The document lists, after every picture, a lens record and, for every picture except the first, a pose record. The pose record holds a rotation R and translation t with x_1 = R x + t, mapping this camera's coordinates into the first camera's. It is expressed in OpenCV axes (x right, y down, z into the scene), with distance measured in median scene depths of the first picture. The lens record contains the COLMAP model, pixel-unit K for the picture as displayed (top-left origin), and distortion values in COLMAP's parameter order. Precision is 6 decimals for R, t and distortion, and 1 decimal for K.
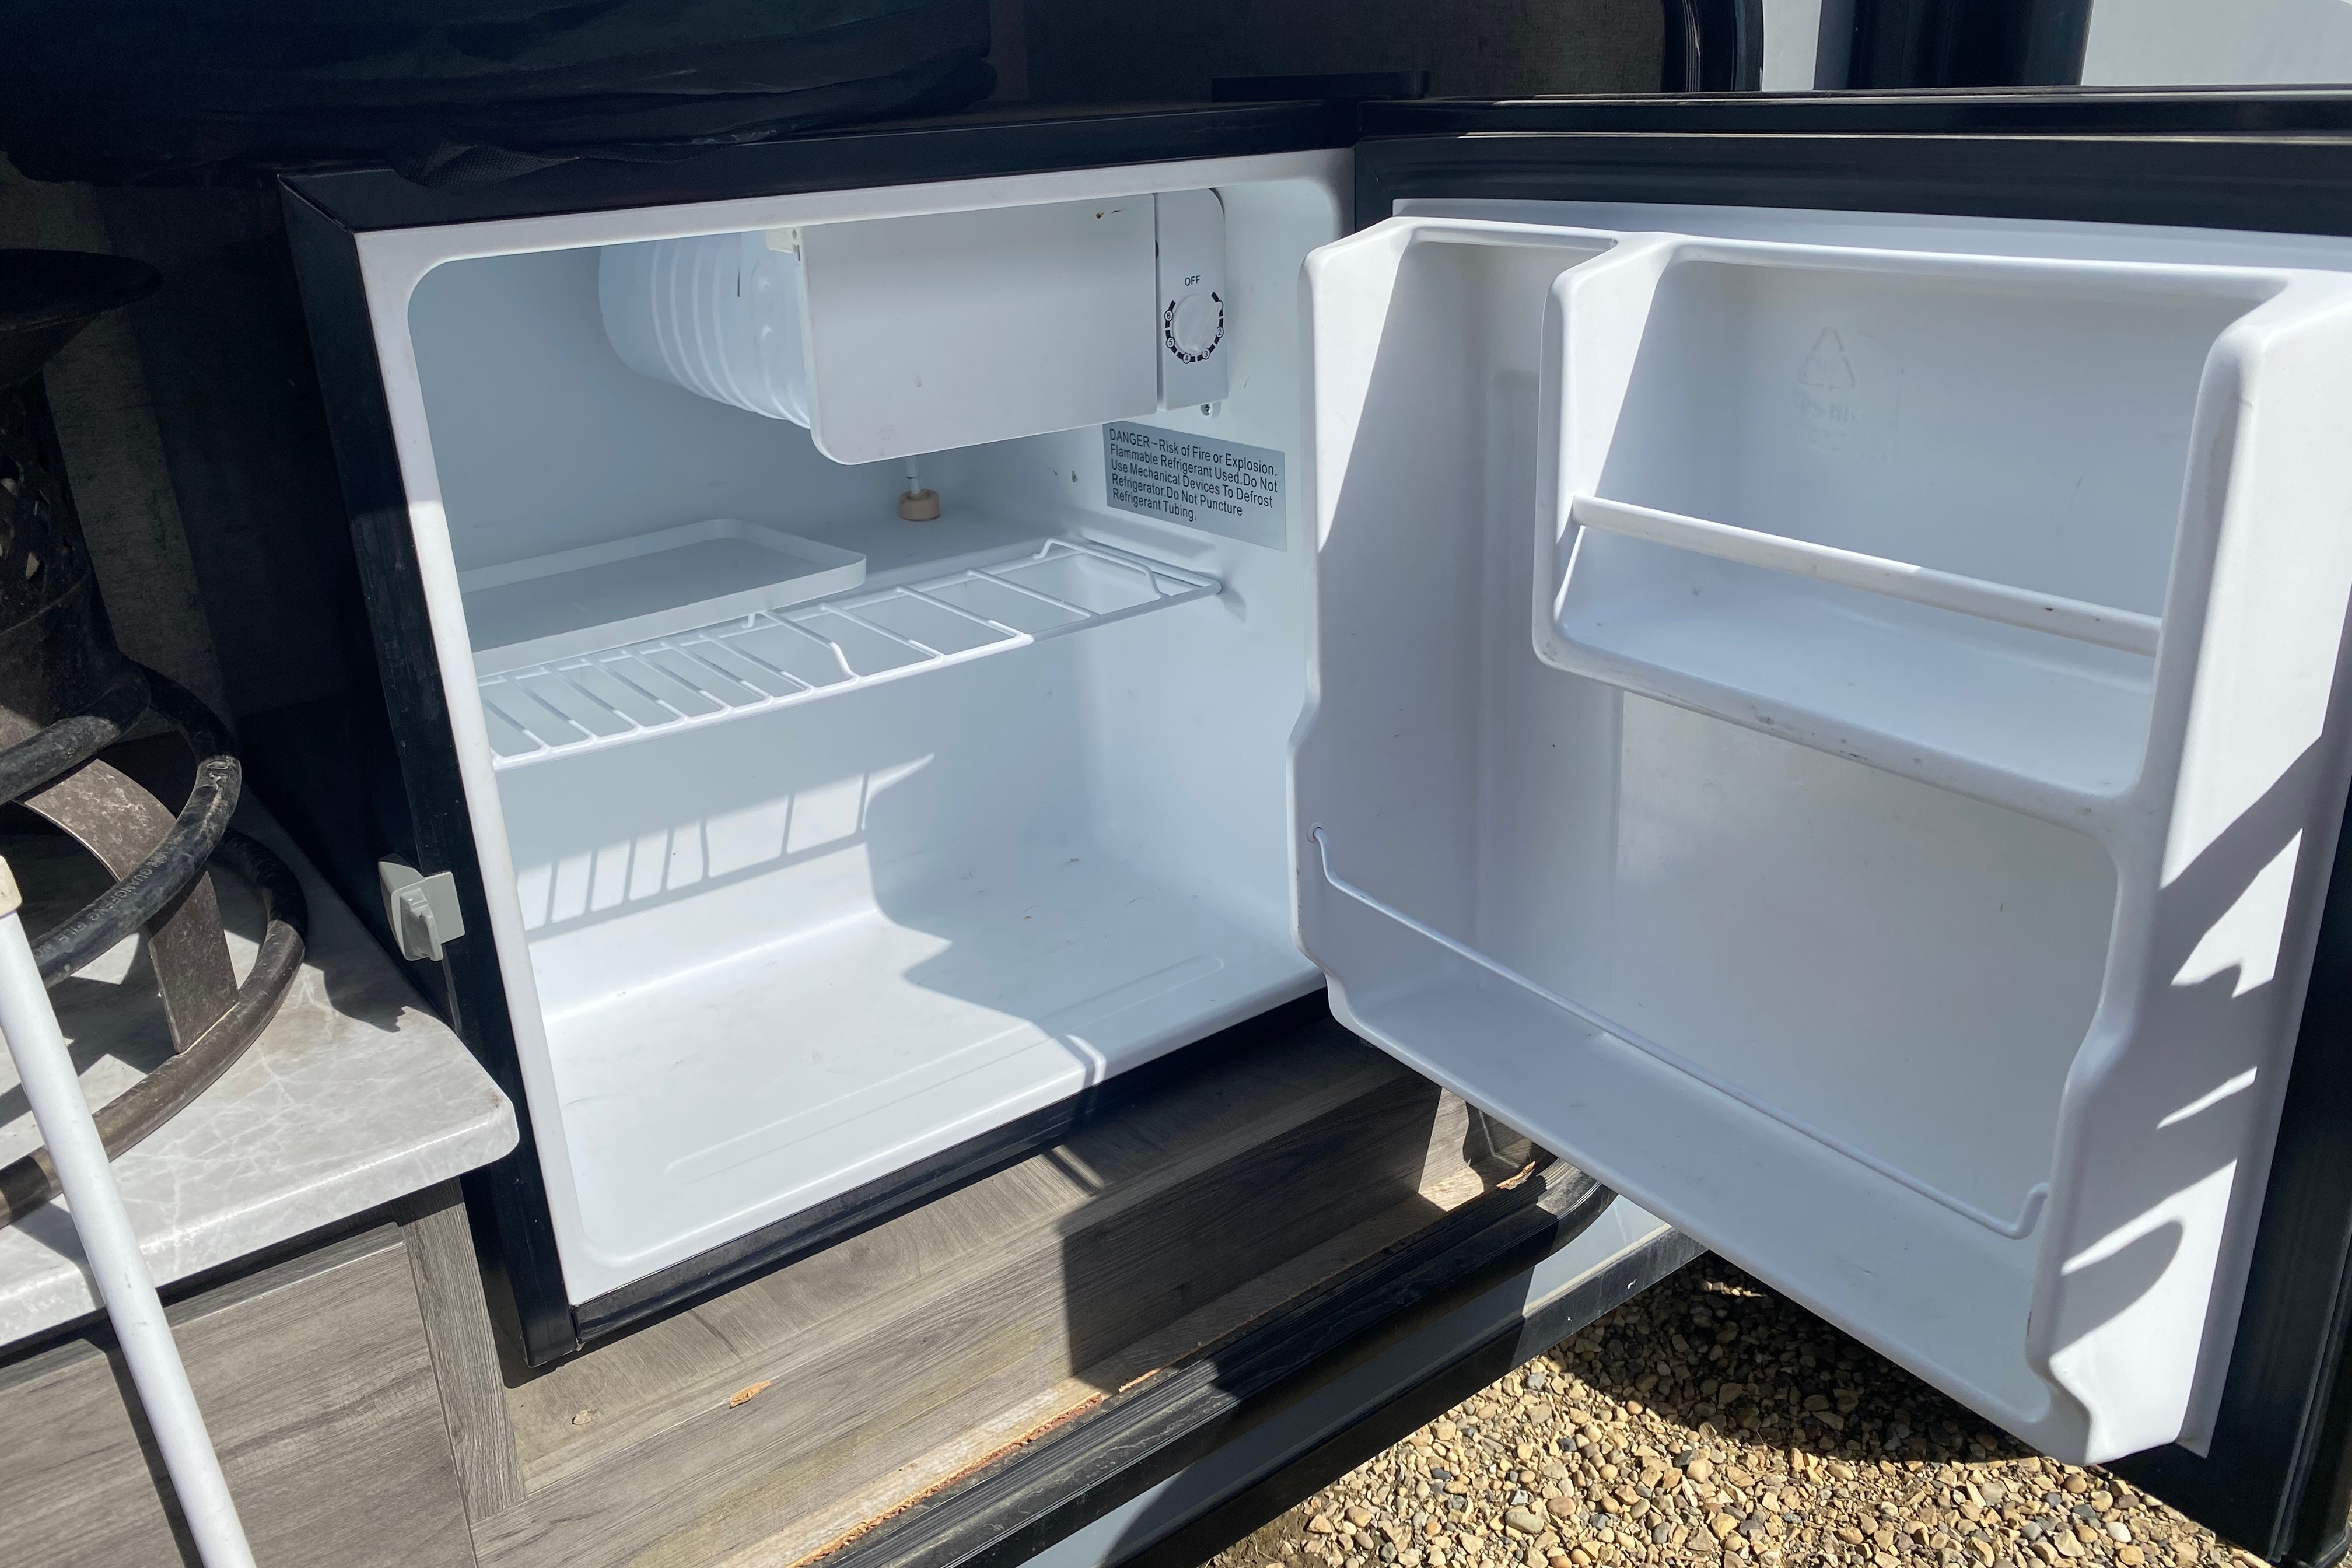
lens RADIAL K [[1816.5, 0, 1178.8], [0, 1816.5, 782.6], [0, 0, 1]] dist [-0.010251, -0.012141]
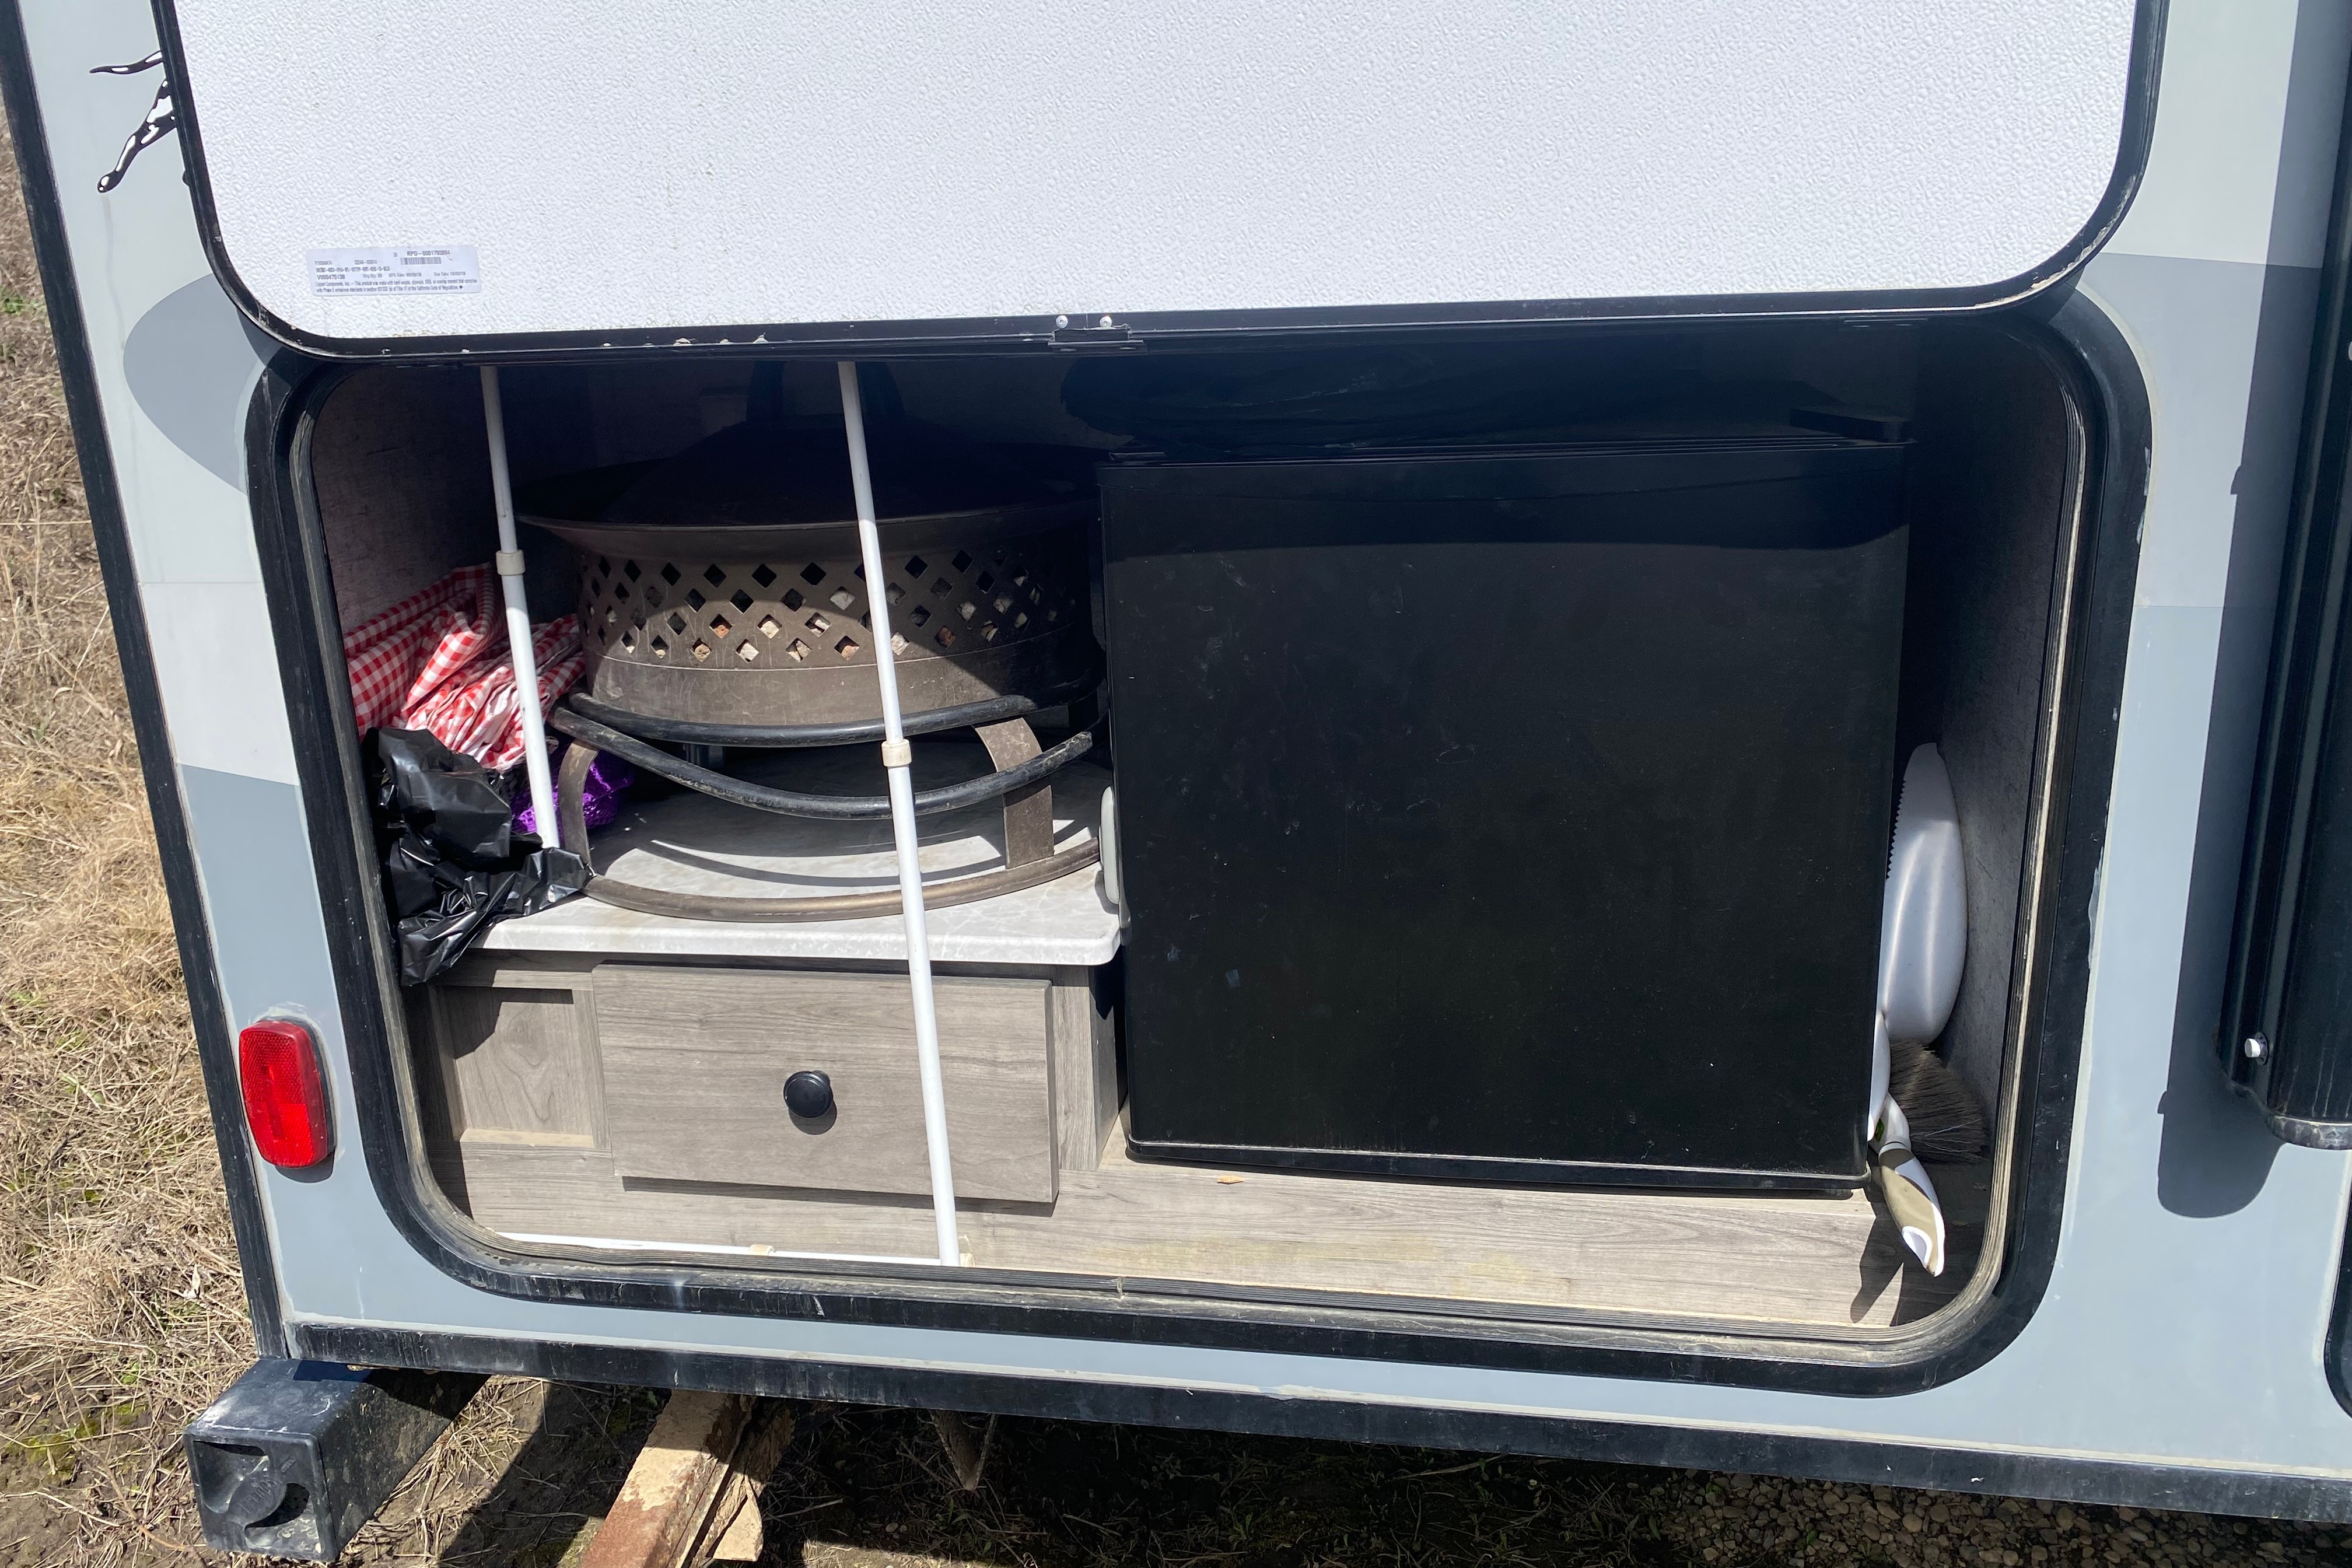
lens RADIAL K [[1816.5, 0, 1178.7], [0, 1816.5, 786.8], [0, 0, 1]] dist [-0.010251, -0.012141]
pose [[0.668796, 0.222338, -0.709421, 0.987017], [-0.271556, 0.961356, 0.045291, -0.079681], [0.692076, 0.162357, 0.703328, -0.293650]]
